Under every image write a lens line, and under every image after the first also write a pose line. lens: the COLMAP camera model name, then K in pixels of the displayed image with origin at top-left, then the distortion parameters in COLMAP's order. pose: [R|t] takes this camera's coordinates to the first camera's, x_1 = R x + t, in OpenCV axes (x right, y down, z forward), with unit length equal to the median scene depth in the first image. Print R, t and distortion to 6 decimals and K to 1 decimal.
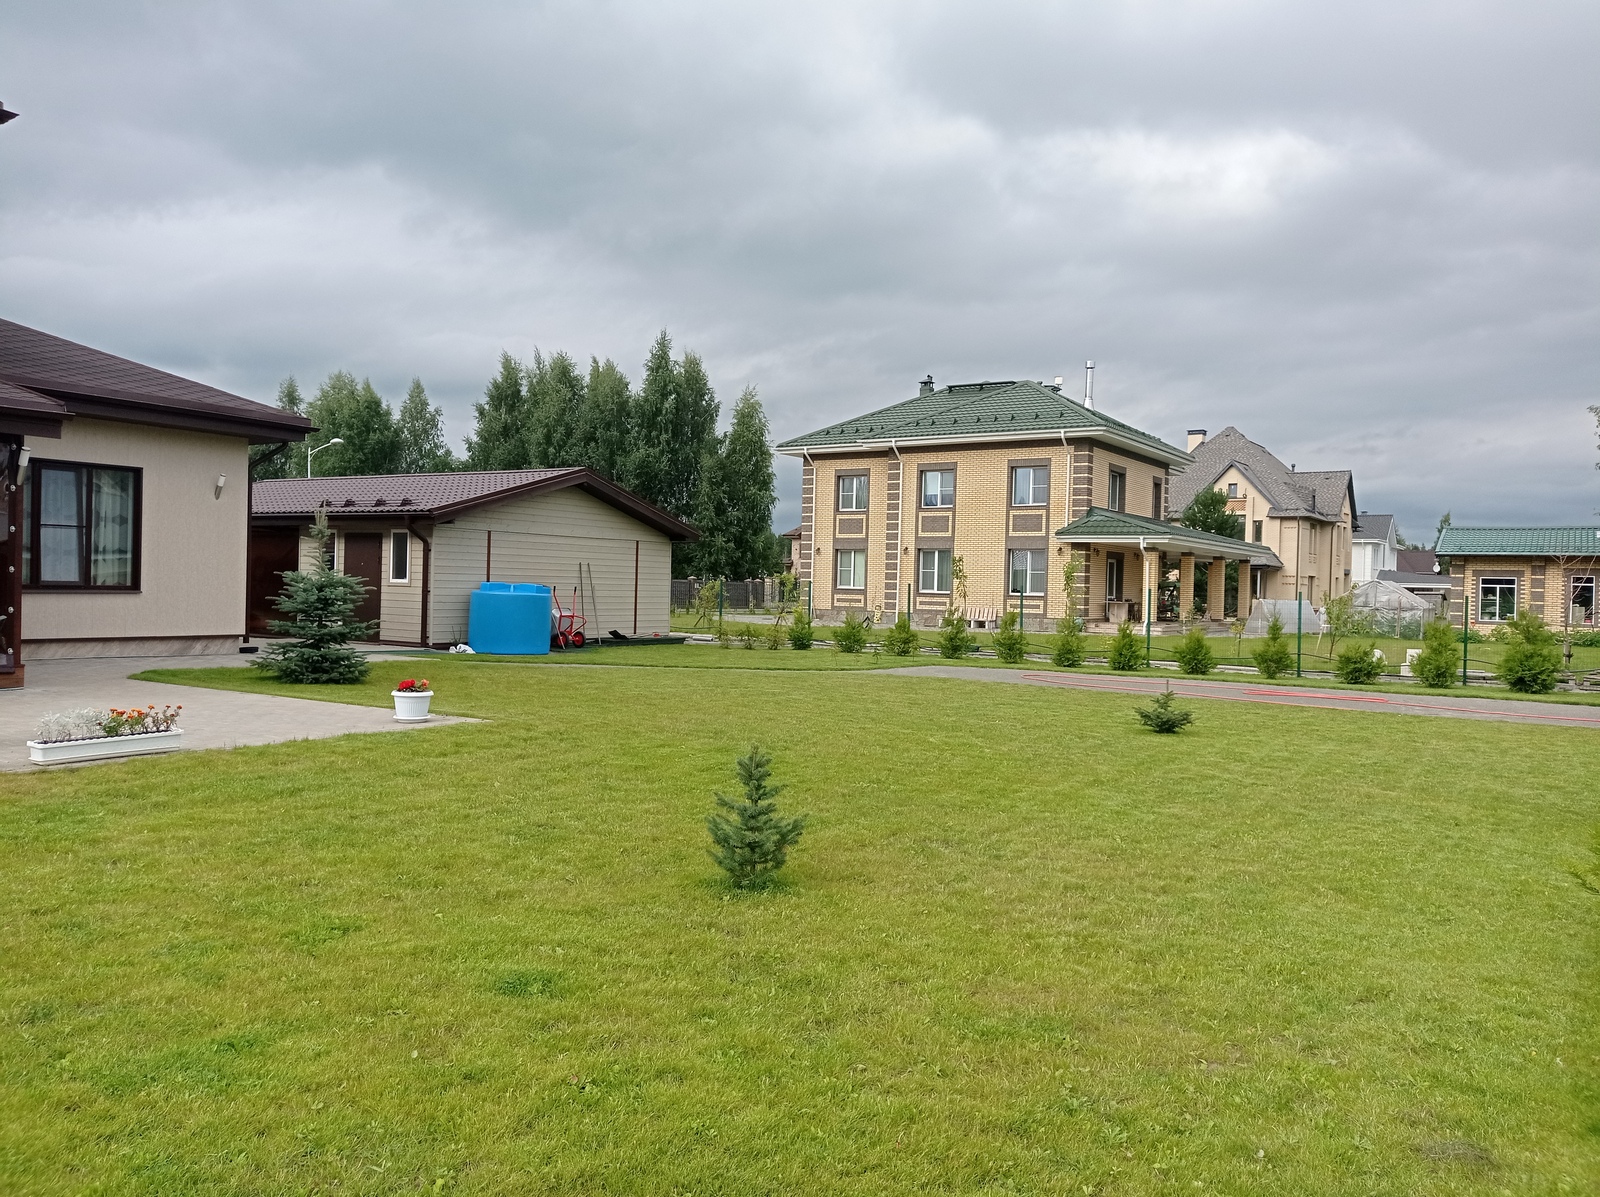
lens RADIAL K [[1198.5, 0, 800.0], [0, 1198.5, 598.5], [0, 0, 1]] dist [0.091268, -0.136235]
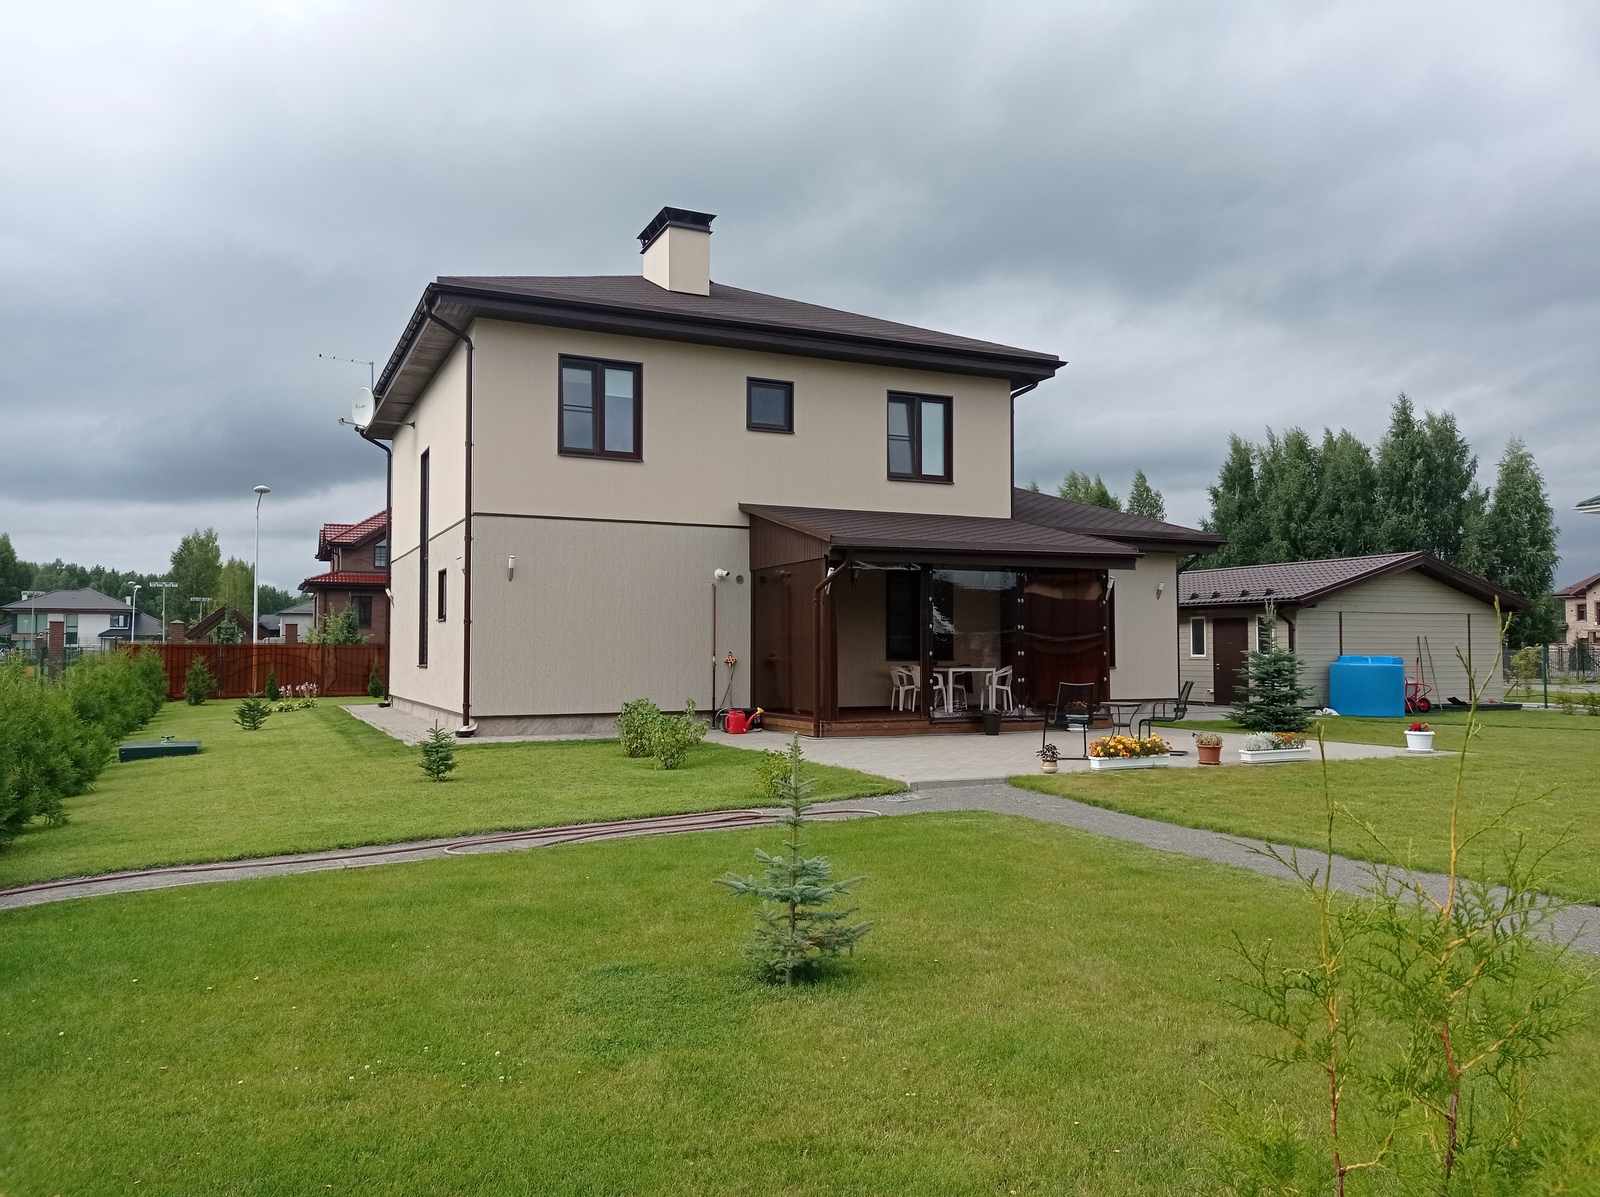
lens RADIAL K [[1198.5, 0, 800.0], [0, 1198.5, 598.5], [0, 0, 1]] dist [0.091268, -0.136235]
pose [[0.848438, -0.050000, -0.526928, -0.075021], [0.016755, 0.997566, -0.067681, 0.002113], [0.529029, 0.048595, 0.847211, -0.267642]]
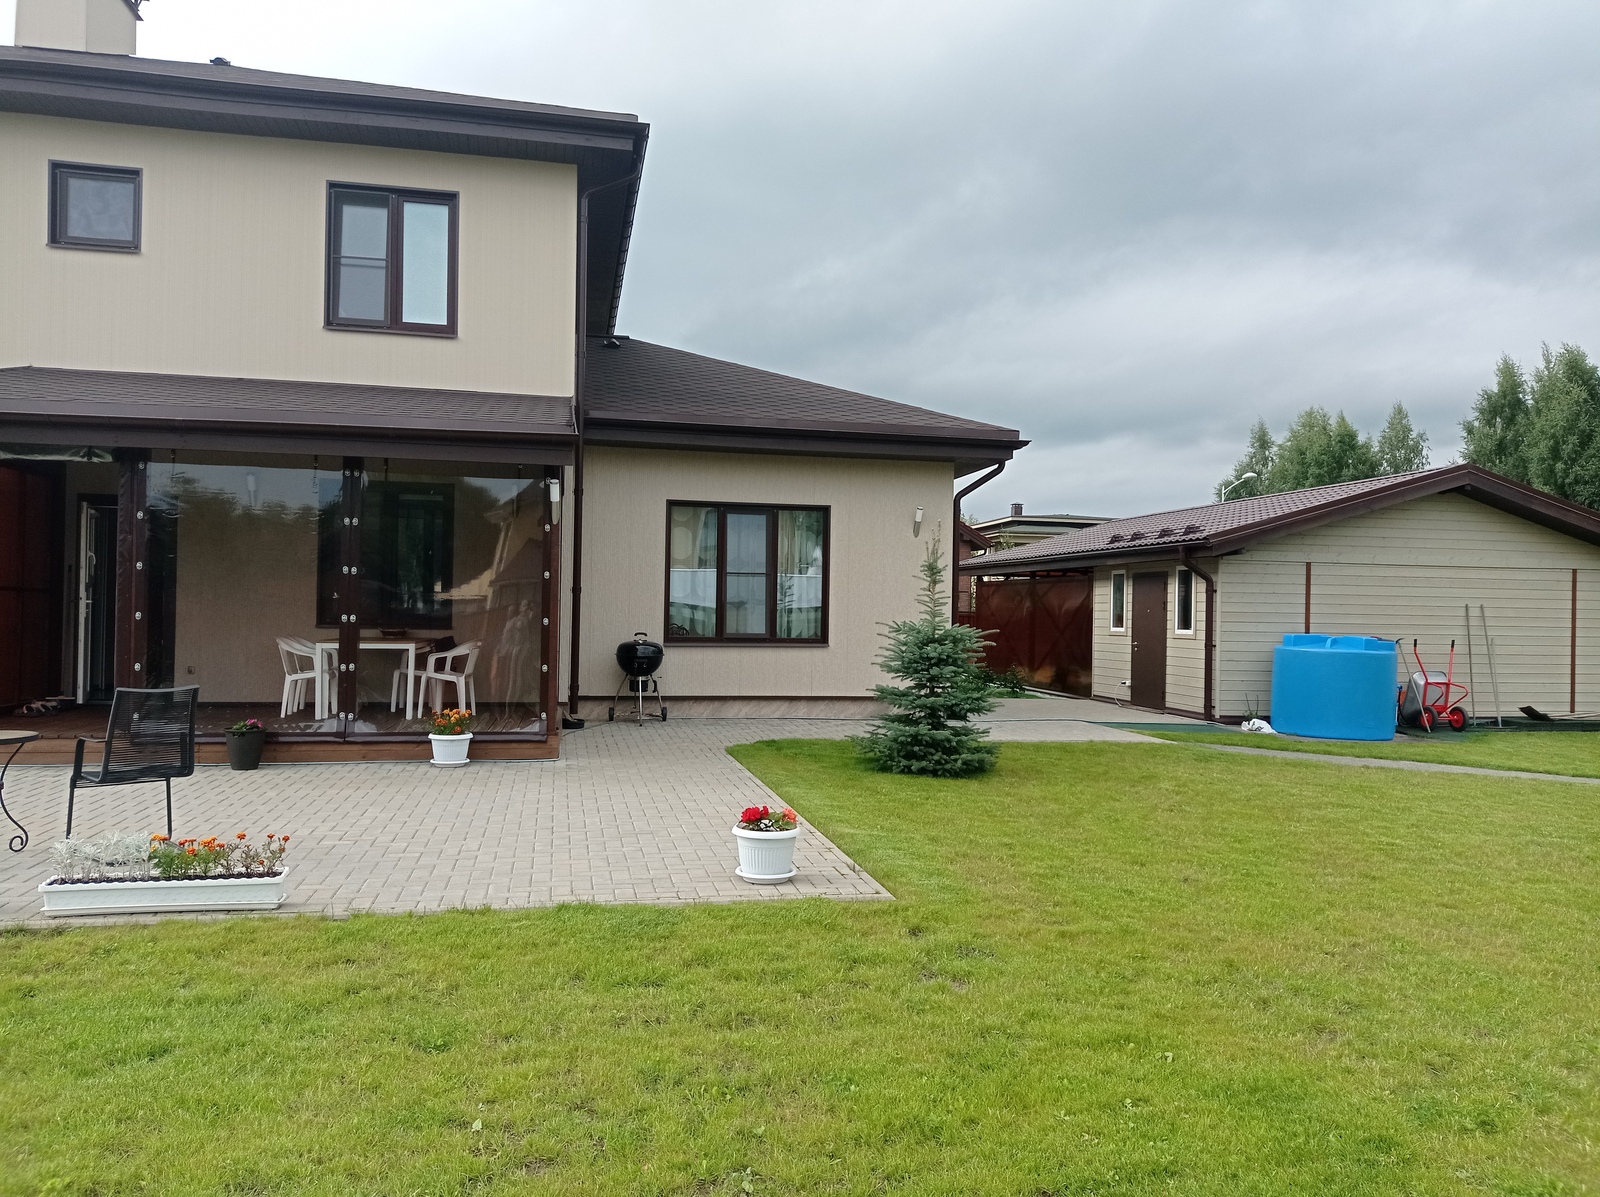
lens RADIAL K [[1198.5, 0, 800.0], [0, 1198.5, 598.5], [0, 0, 1]] dist [0.091268, -0.136235]
pose [[0.700648, -0.021117, -0.713195, 0.044582], [-0.007841, 0.999274, -0.037291, -0.004752], [0.713464, 0.031720, 0.699973, 0.256720]]
